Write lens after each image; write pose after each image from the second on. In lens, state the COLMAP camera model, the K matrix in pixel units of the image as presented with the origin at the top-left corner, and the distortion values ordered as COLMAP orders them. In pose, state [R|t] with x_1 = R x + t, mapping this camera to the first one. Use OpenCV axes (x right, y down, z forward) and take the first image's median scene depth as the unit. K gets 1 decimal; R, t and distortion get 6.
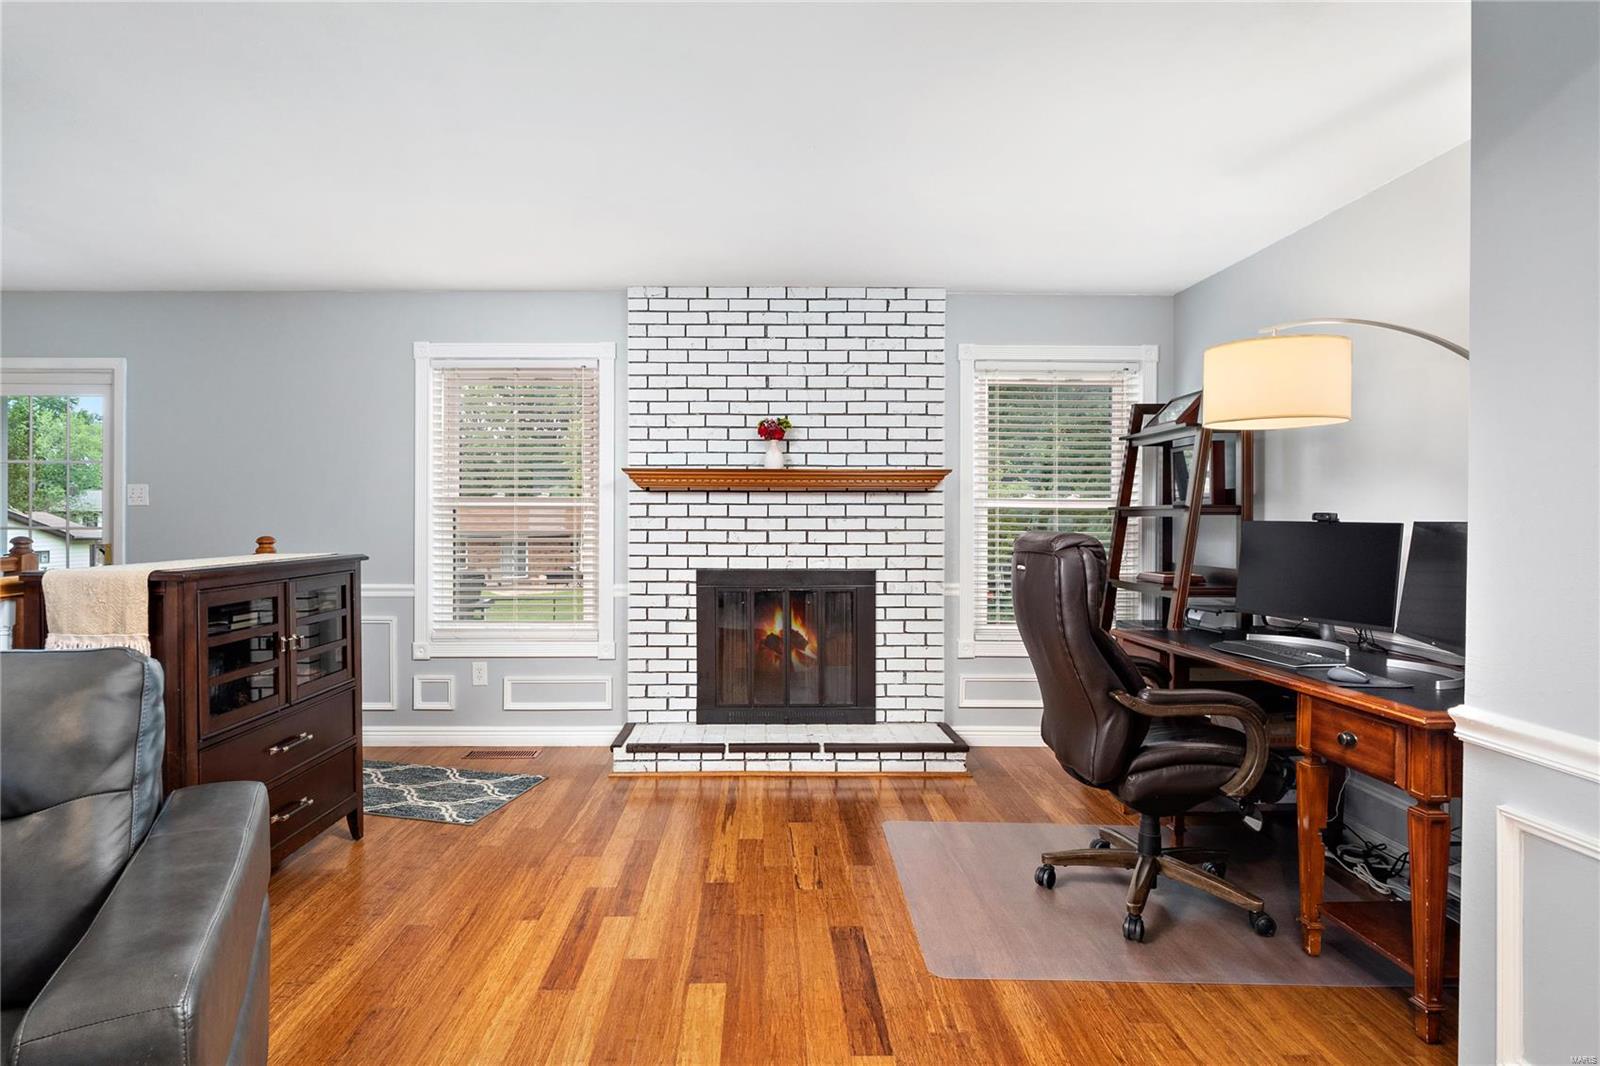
lens RADIAL K [[863.3, 0, 764.6], [0, 863.3, 518.7], [0, 0, 1]] dist [-0.001600, -0.000826]
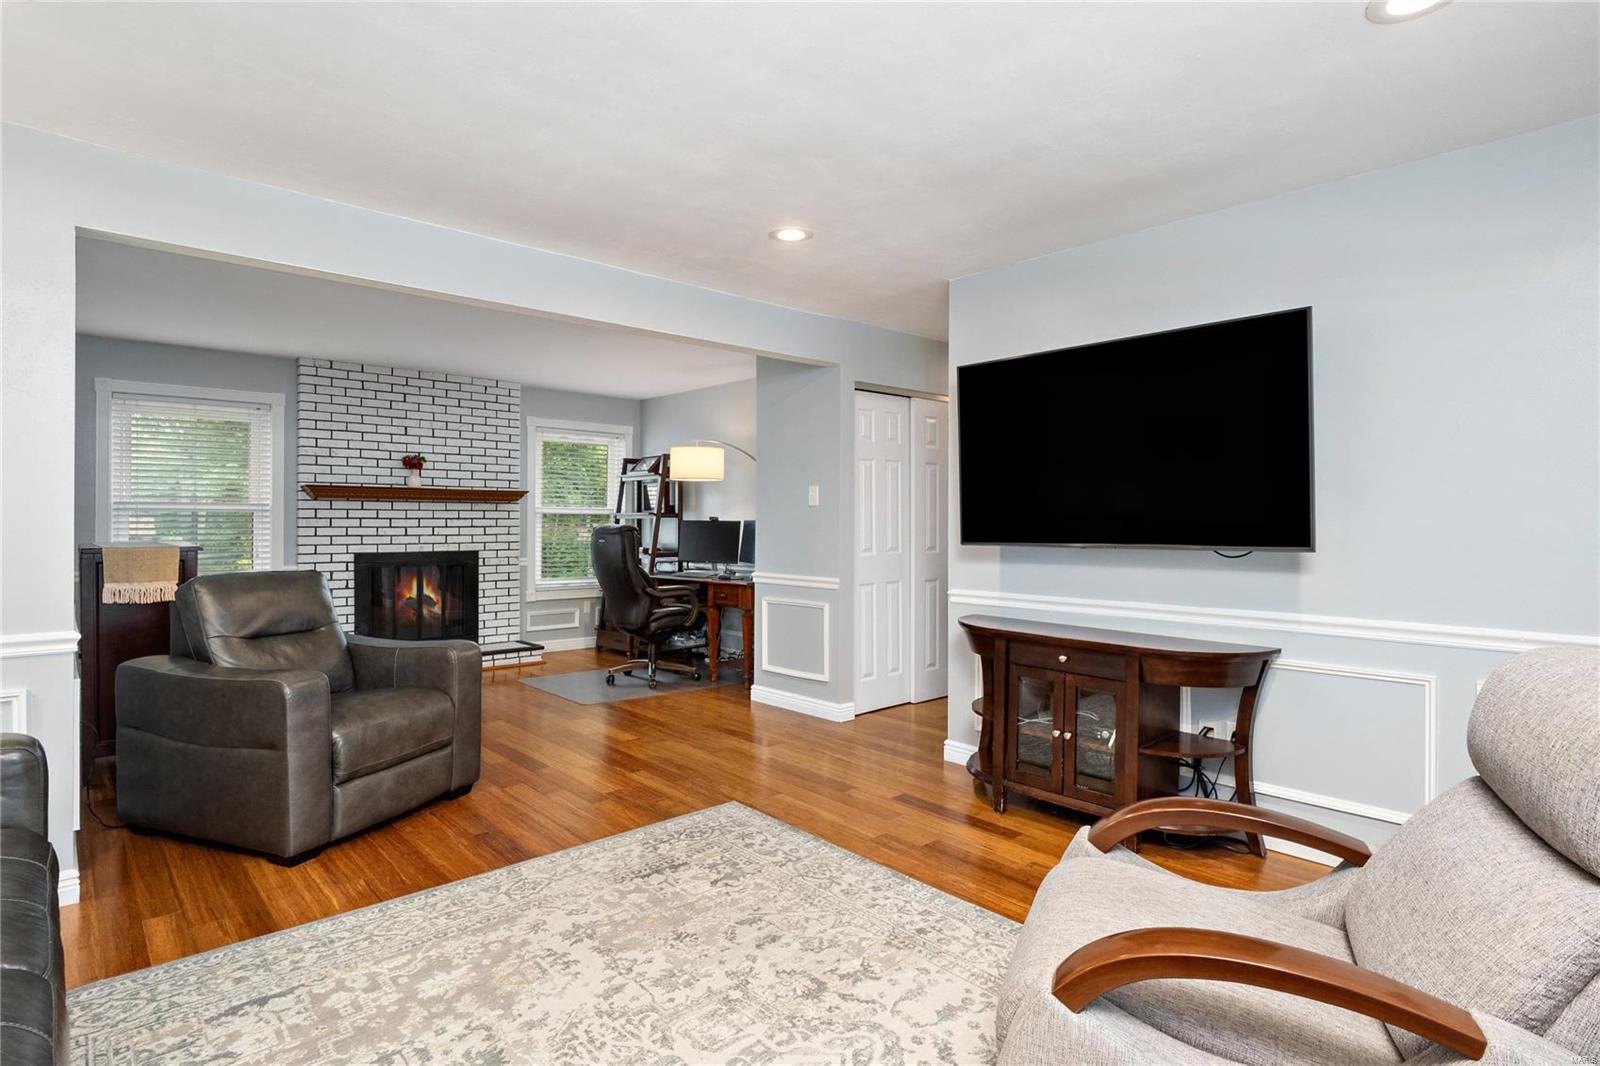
lens RADIAL K [[849.5, 0, 853.1], [0, 849.5, 527.0], [0, 0, 1]] dist [-0.002357, -0.001607]
pose [[0.718243, -0.004830, 0.695775, -0.480208], [0.000418, 0.999979, 0.006510, 0.003943], [-0.695792, -0.004385, 0.718230, -0.647888]]
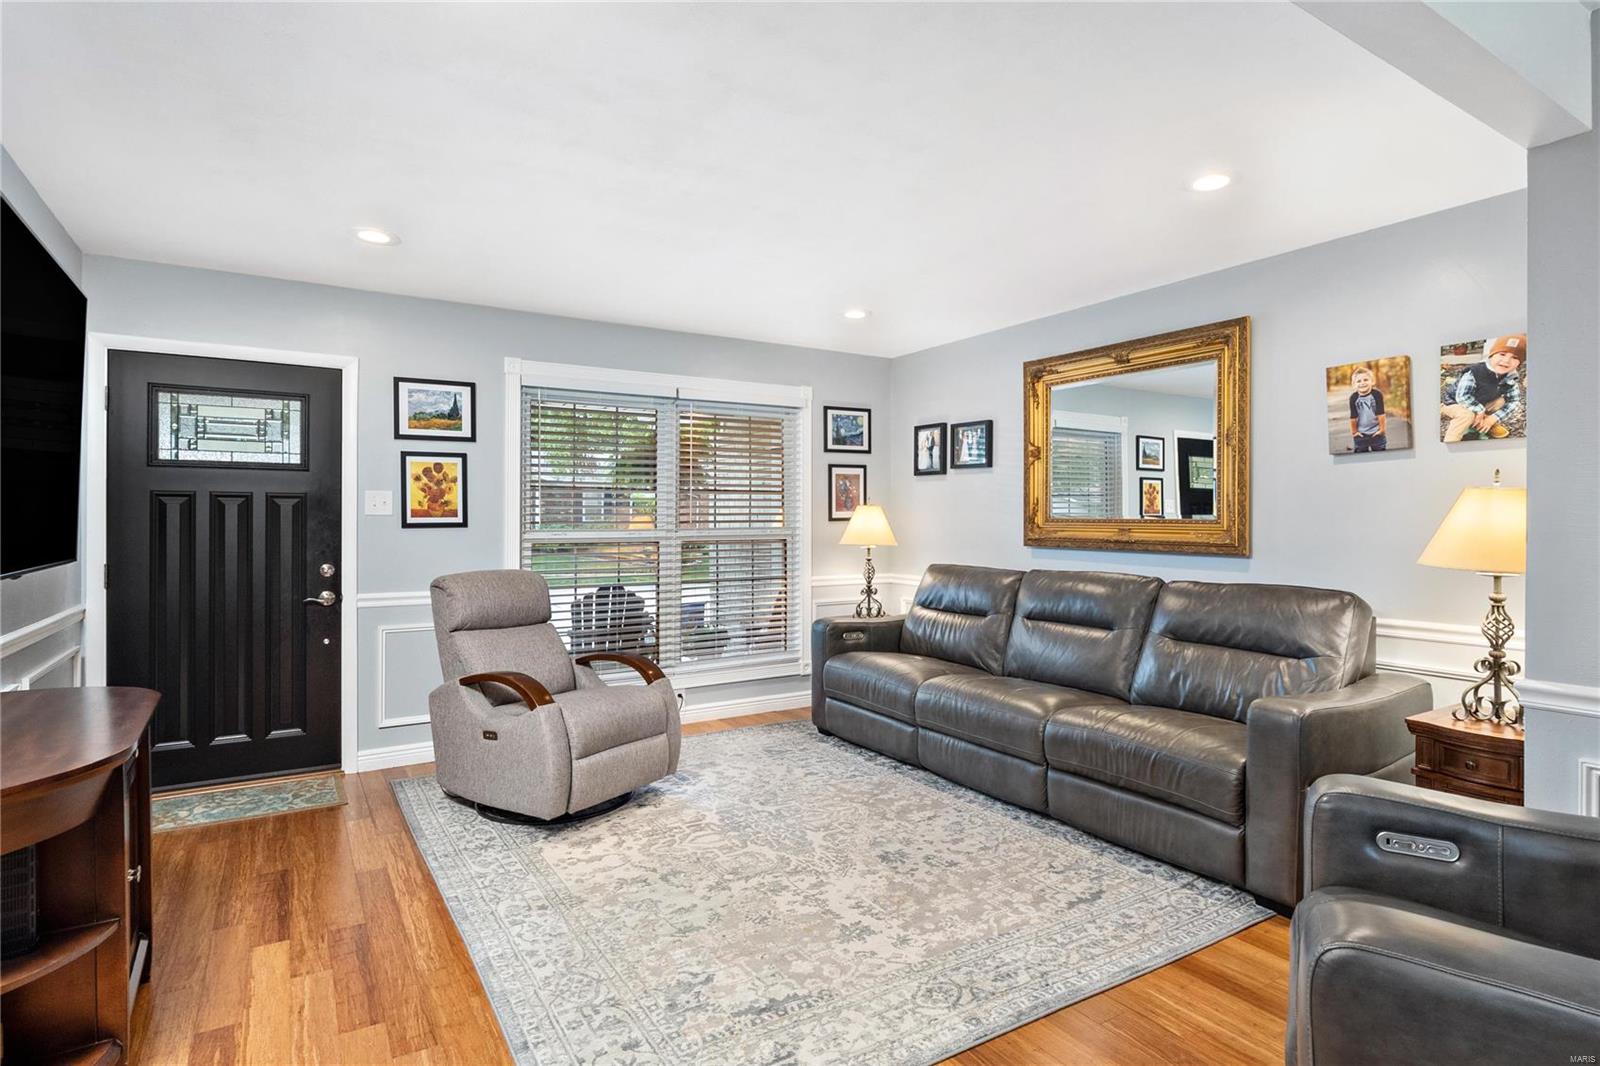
lens RADIAL K [[834.4, 0, 836.4], [0, 834.4, 520.7], [0, 0, 1]] dist [-0.021519, -0.000384]
pose [[-0.838080, -0.008854, -0.545476, 0.108089], [-0.008197, 0.999960, -0.003638, 0.001369], [0.545486, 0.001422, -0.838119, 0.358687]]
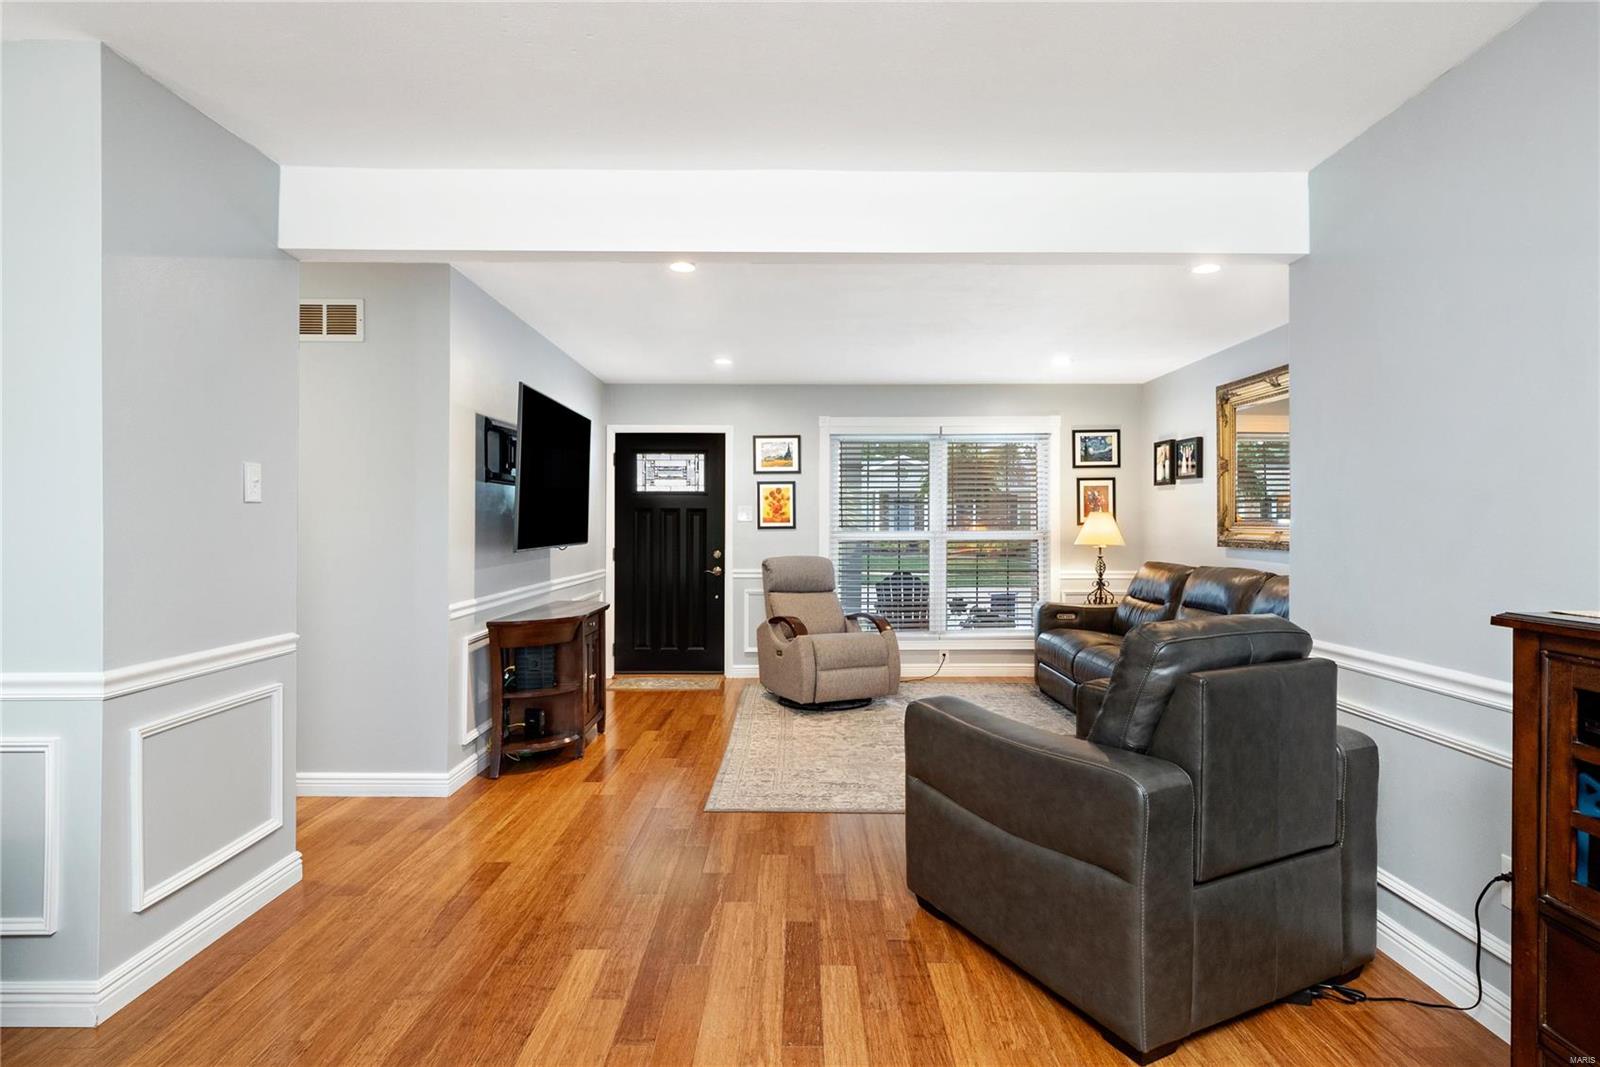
lens RADIAL K [[826.5, 0, 812.5], [0, 826.5, 521.2], [0, 0, 1]] dist [-0.001176, -0.000187]
pose [[-0.999784, -0.008934, -0.018756, -0.073071], [-0.008885, 0.999957, -0.002662, -0.001671], [0.018779, -0.002494, -0.999821, 0.832439]]
